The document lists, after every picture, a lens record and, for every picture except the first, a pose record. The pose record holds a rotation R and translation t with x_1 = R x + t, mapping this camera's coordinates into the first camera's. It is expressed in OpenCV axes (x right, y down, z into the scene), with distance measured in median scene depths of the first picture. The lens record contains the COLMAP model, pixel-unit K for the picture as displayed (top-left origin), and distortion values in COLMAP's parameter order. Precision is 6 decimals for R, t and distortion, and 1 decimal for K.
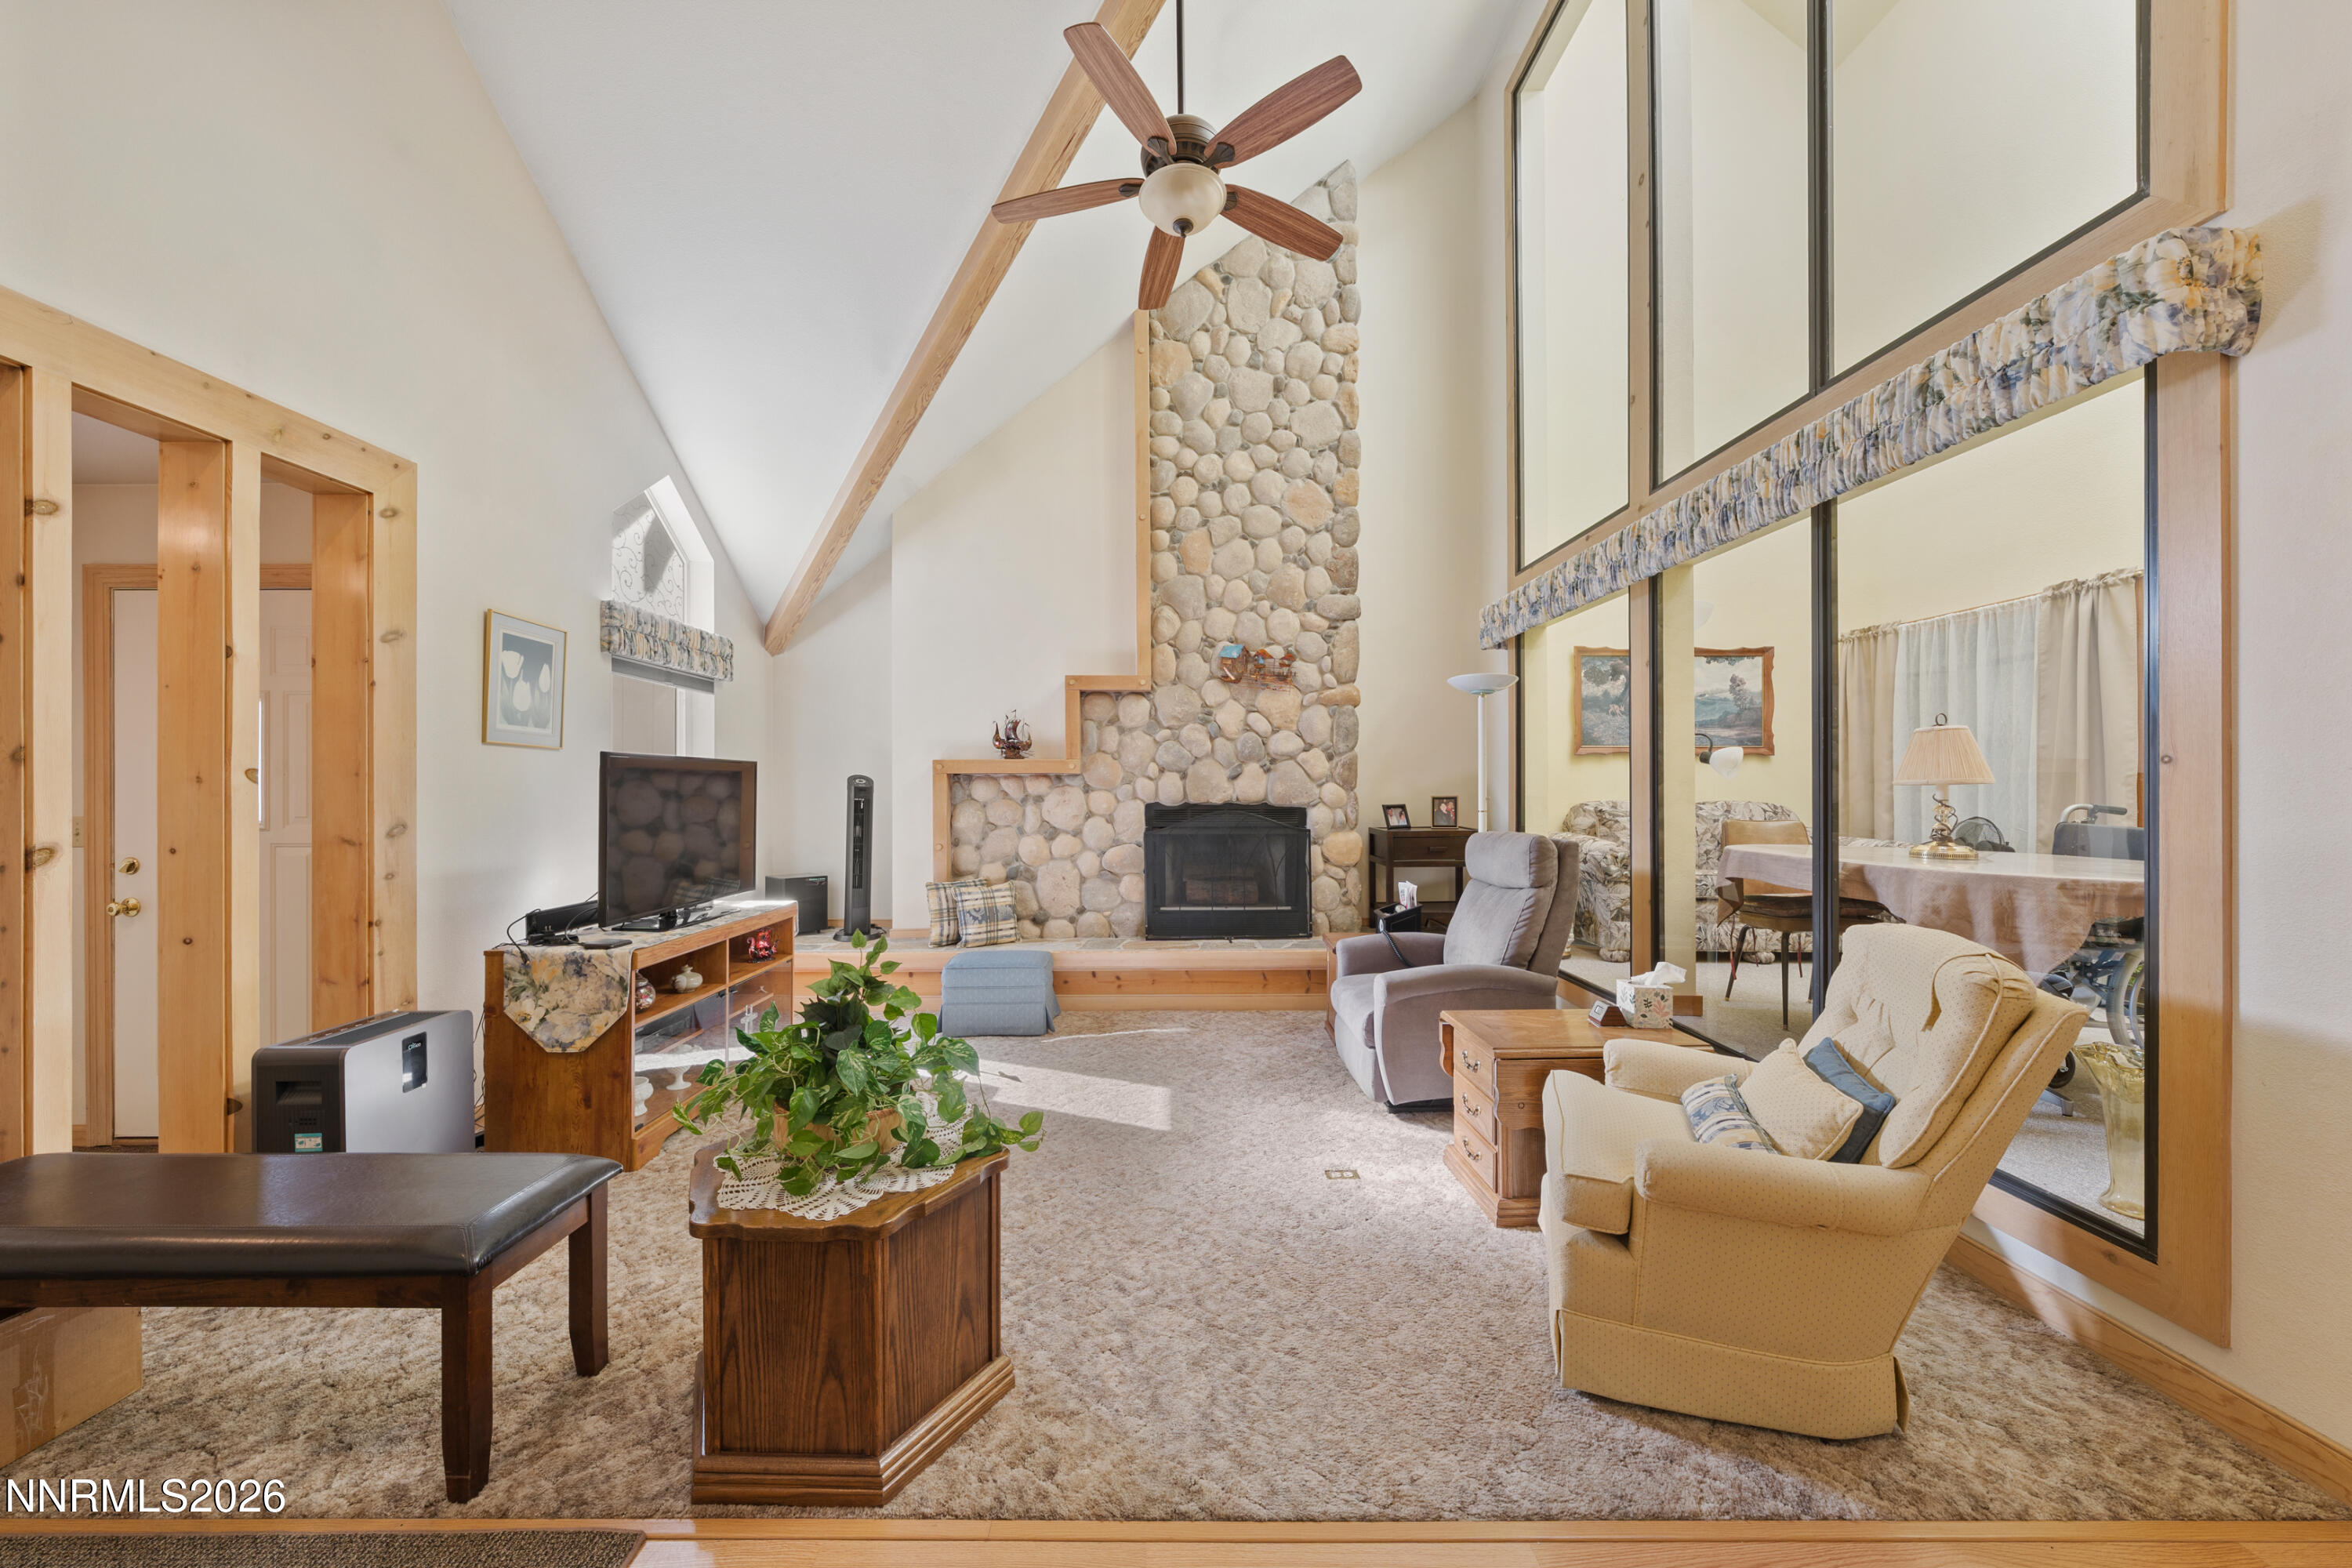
lens RADIAL K [[825.0, 0, 1168.3], [0, 825.0, 787.9], [0, 0, 1]] dist [-0.000057, -0.000072]
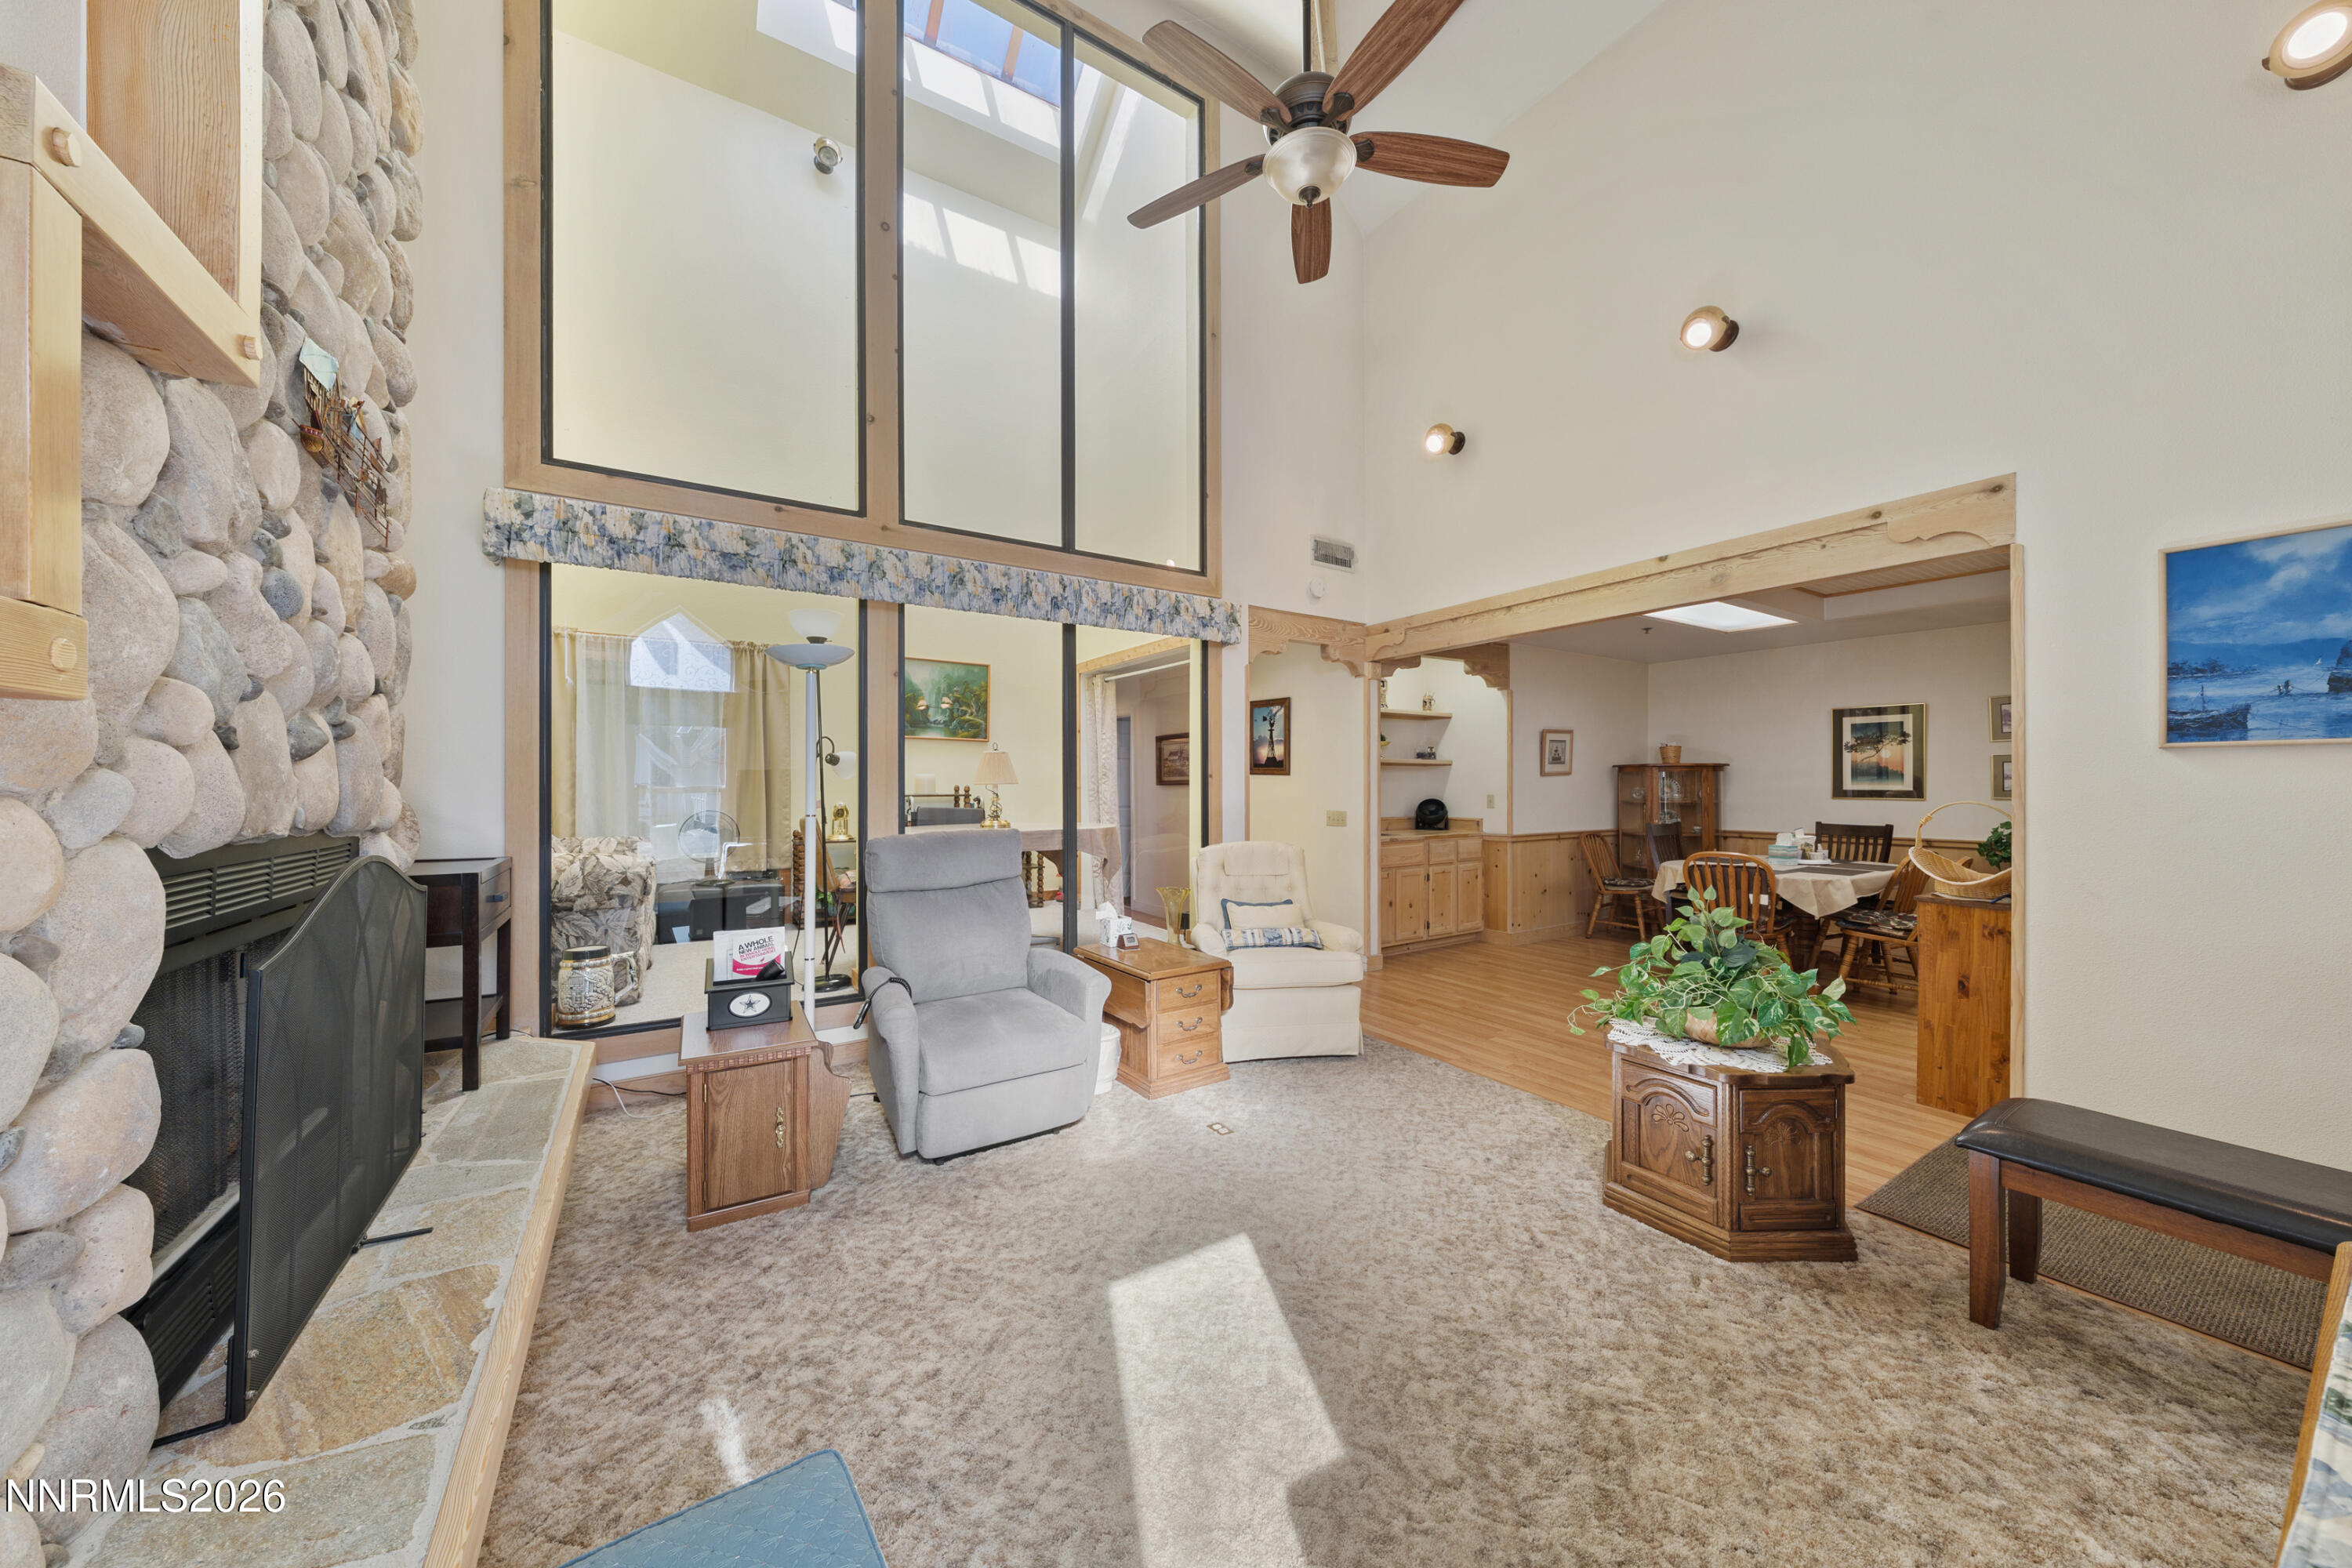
lens RADIAL K [[797.1, 0, 1173.1], [0, 797.1, 777.8], [0, 0, 1]] dist [0.000108, -0.000177]
pose [[-0.535201, 0.011659, 0.844644, -0.364116], [0.003154, 0.999925, -0.011804, 0.001578], [-0.844719, -0.003654, -0.535198, 0.882405]]
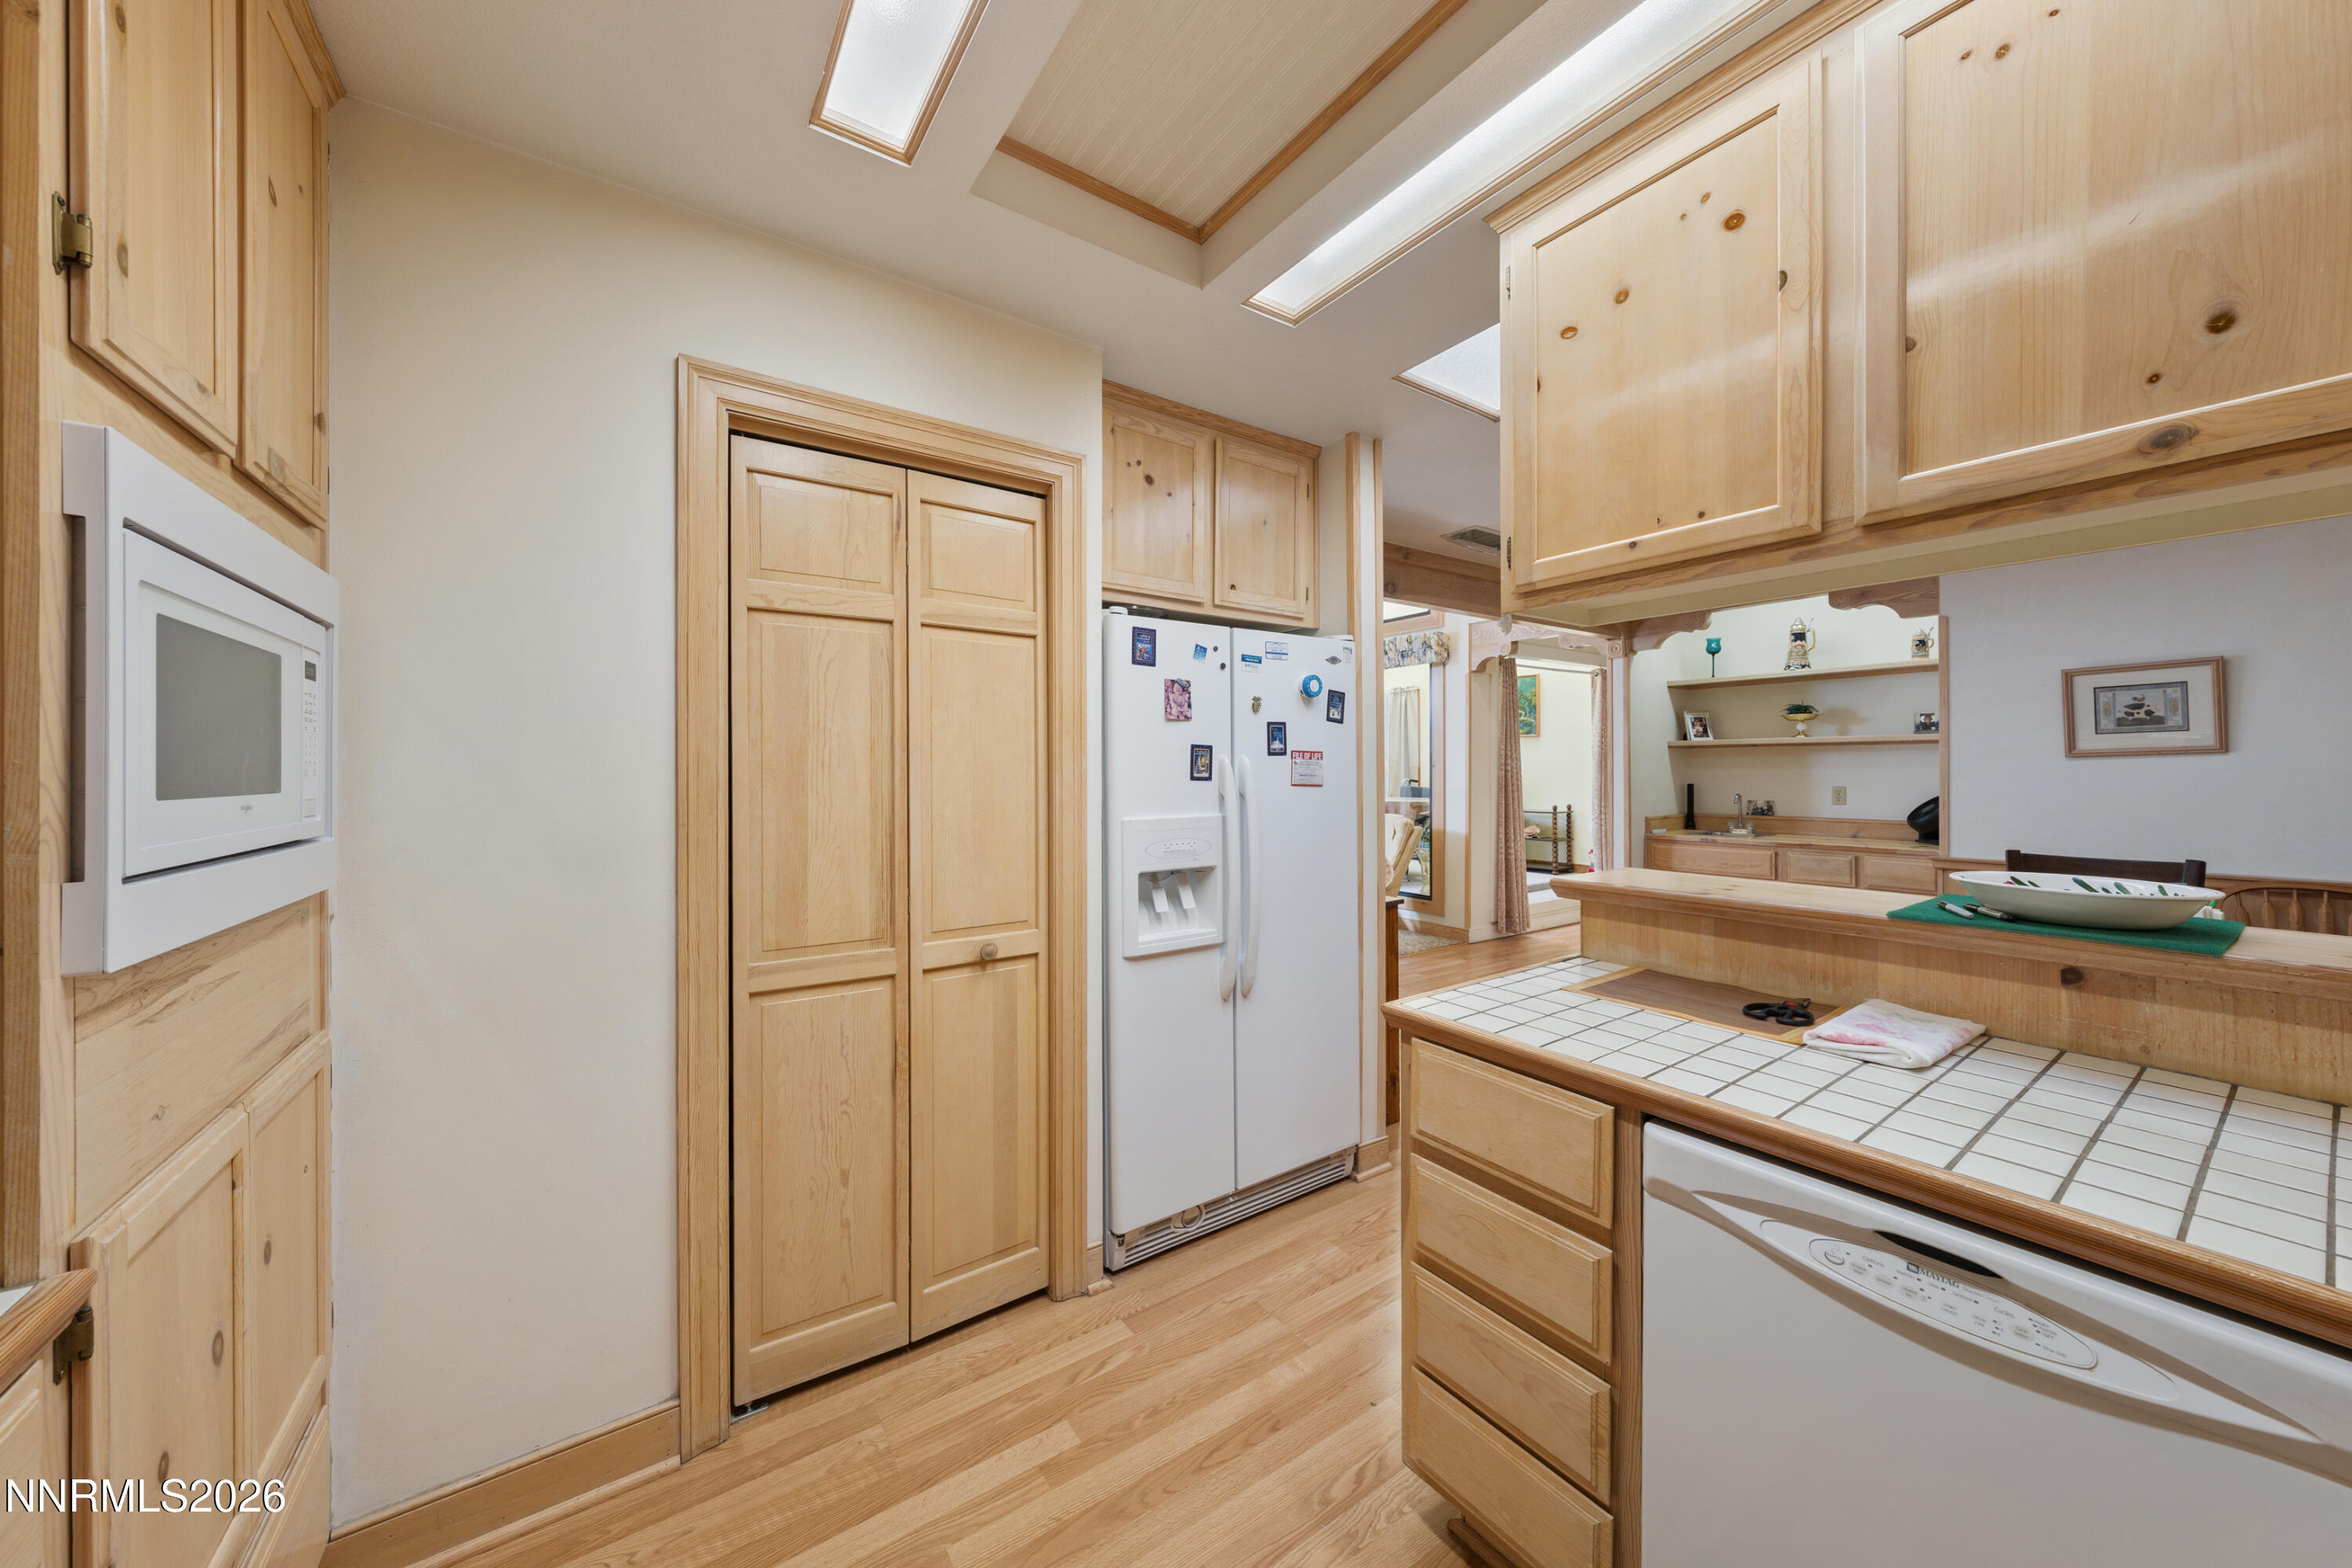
lens RADIAL K [[805.1, 0, 1173.2], [0, 805.1, 770.1], [0, 0, 1]] dist [0.000264, -0.000026]
pose [[0.827935, -0.000314, 0.560824, -0.620631], [0.001416, 0.999998, -0.001530, -0.004050], [-0.560822, 0.002061, 0.827934, -0.464967]]
